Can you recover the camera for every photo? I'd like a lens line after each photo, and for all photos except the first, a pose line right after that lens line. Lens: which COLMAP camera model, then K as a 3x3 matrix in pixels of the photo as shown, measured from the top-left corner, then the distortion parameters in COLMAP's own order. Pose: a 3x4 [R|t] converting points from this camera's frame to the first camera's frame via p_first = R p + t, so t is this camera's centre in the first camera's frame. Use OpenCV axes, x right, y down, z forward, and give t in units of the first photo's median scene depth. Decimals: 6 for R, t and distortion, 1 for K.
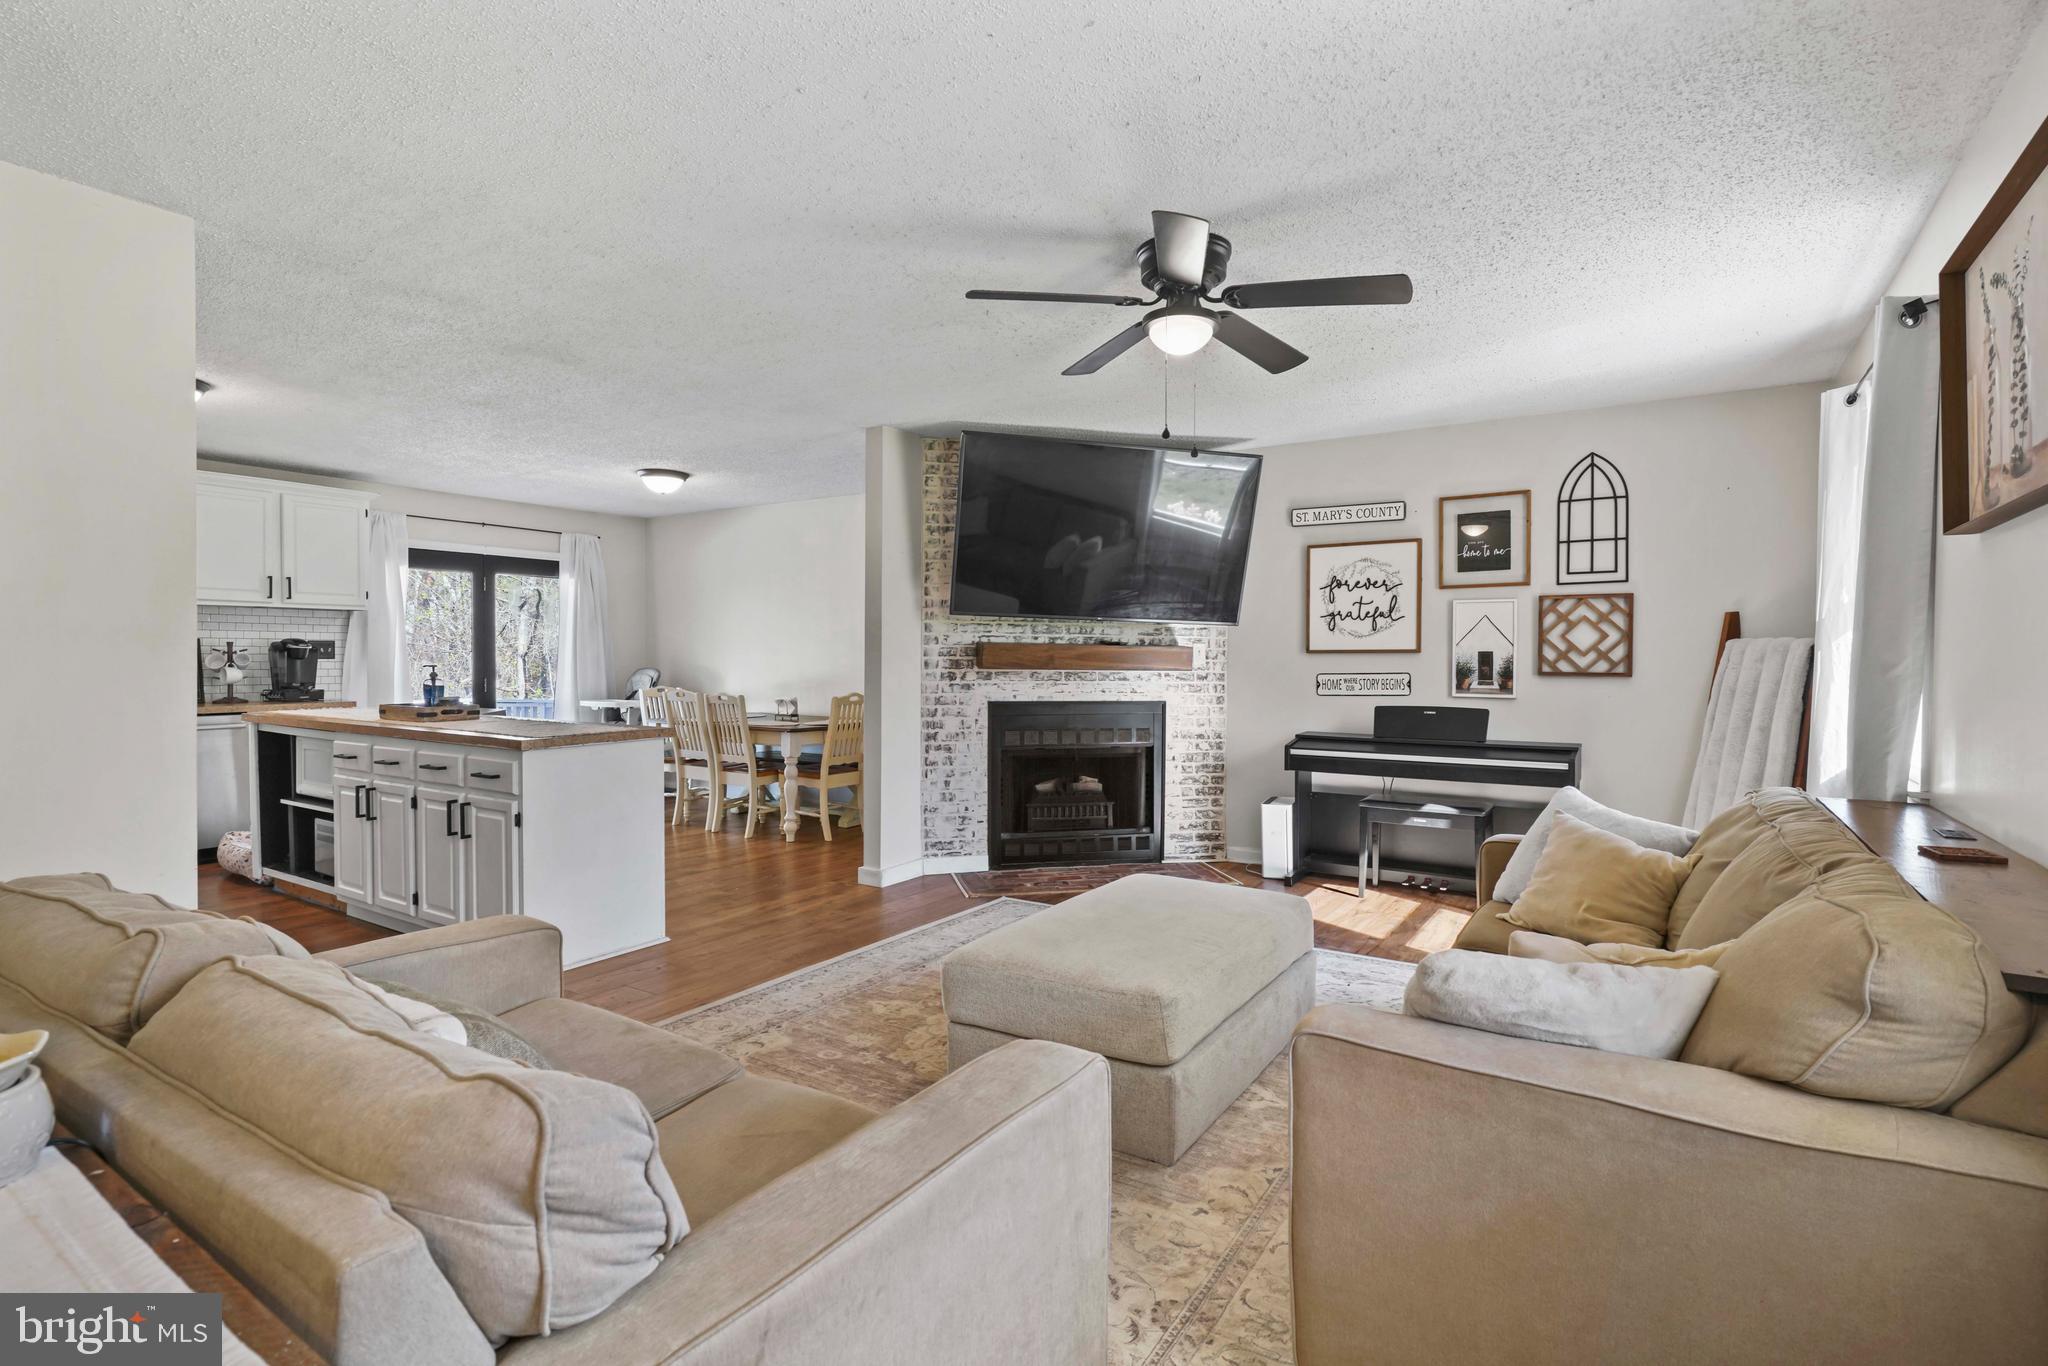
lens RADIAL K [[988.2, 0, 1021.2], [0, 988.2, 673.7], [0, 0, 1]] dist [0.005469, 0.000206]
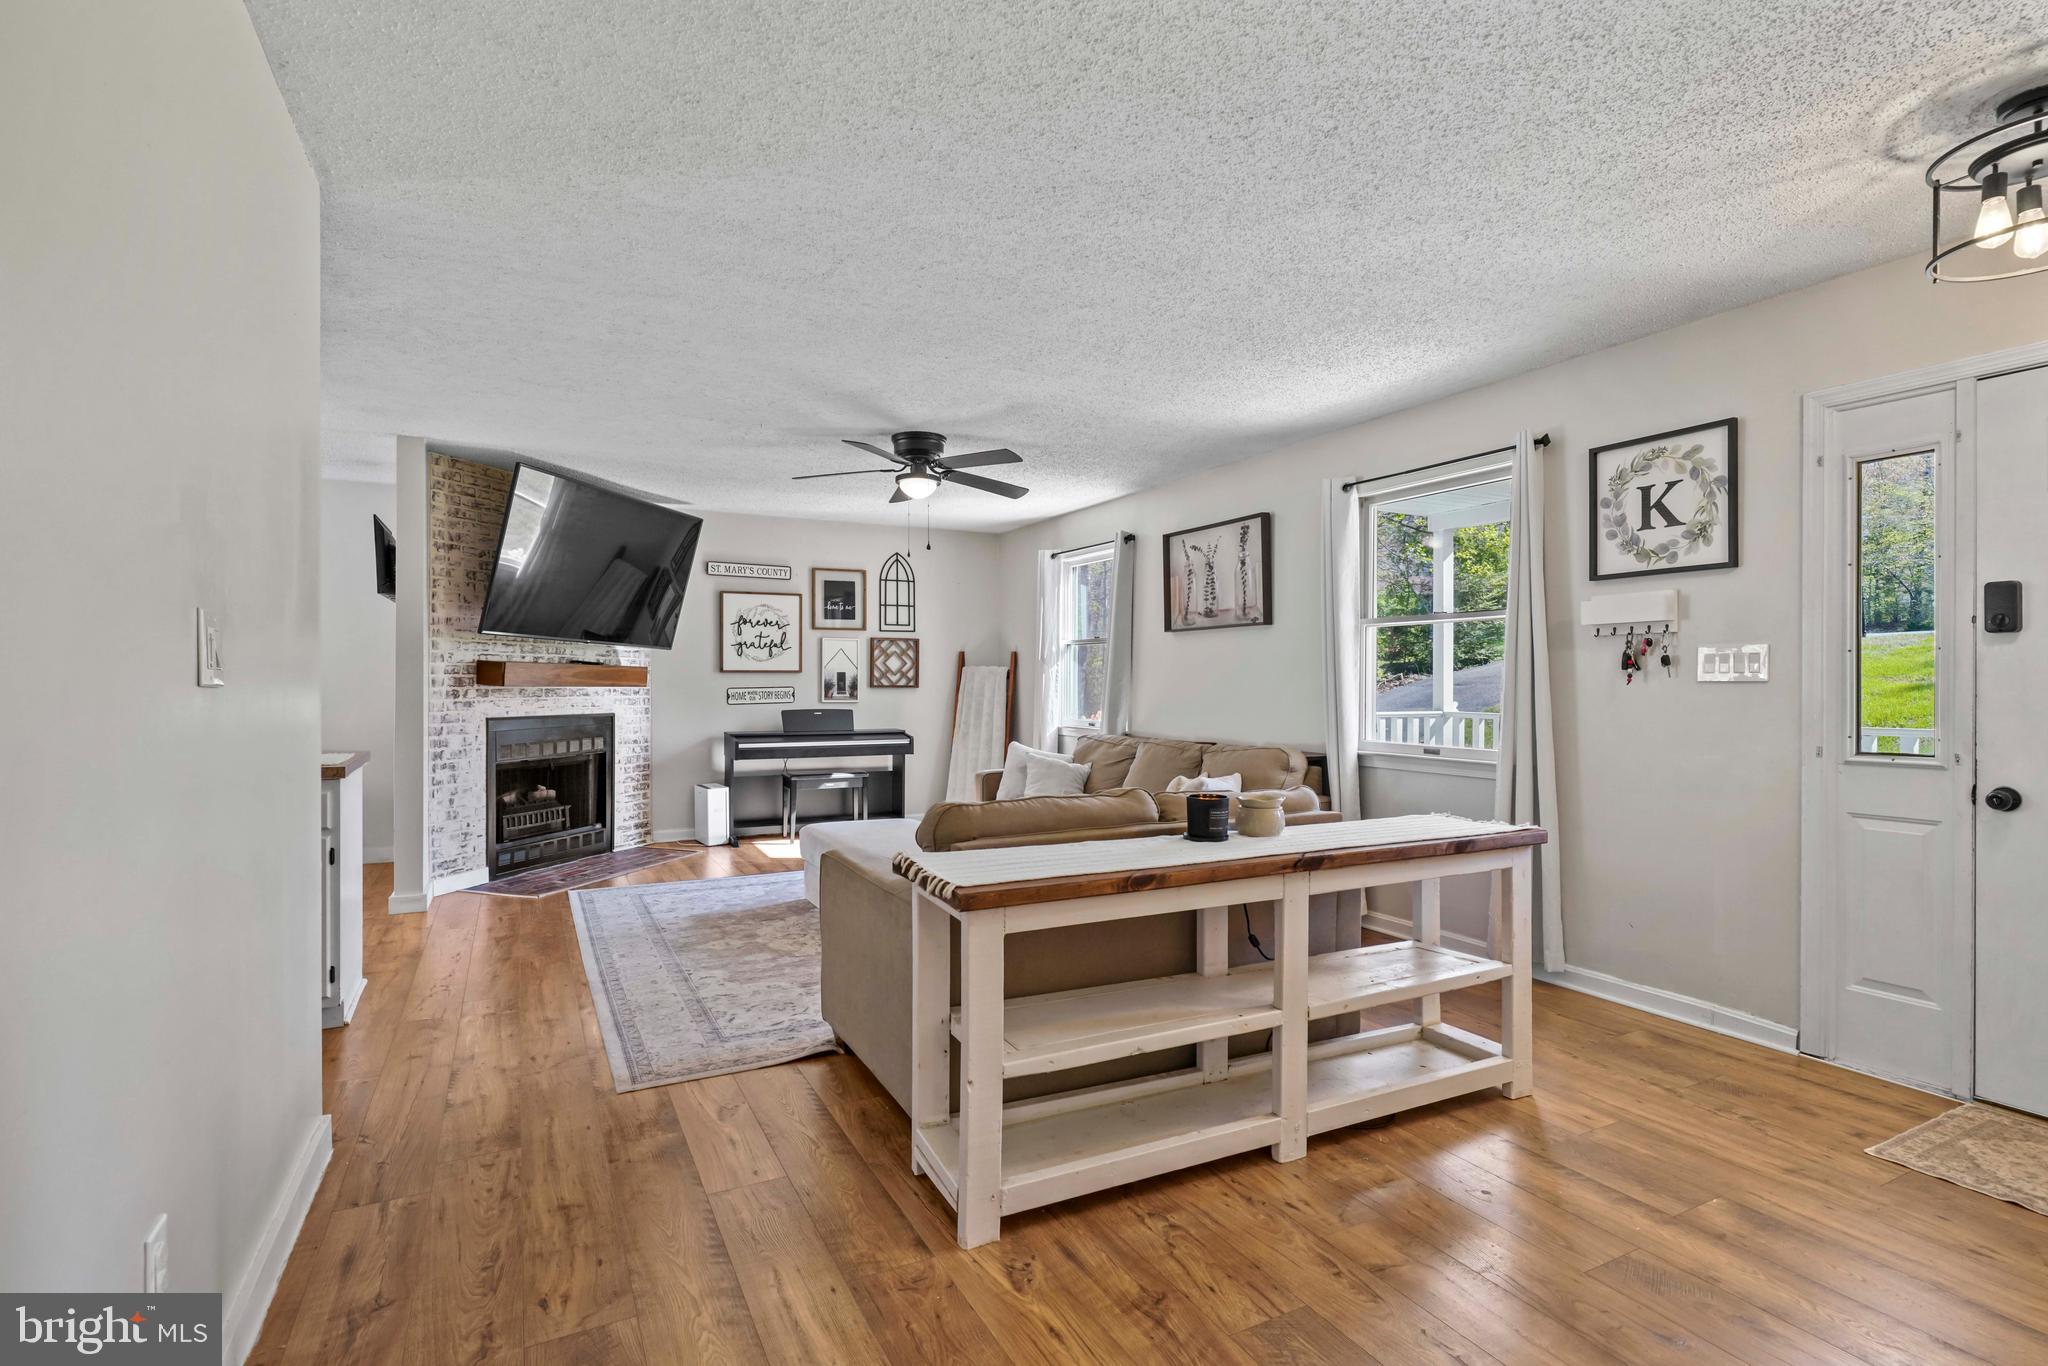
lens RADIAL K [[988.2, 0, 1023.9], [0, 988.2, 681.7], [0, 0, 1]] dist [0.005469, 0.000206]
pose [[0.487828, -0.003865, 0.872931, -0.689564], [0.012254, 0.999922, -0.002421, -0.000340], [-0.872853, 0.011878, 0.487838, 0.007850]]
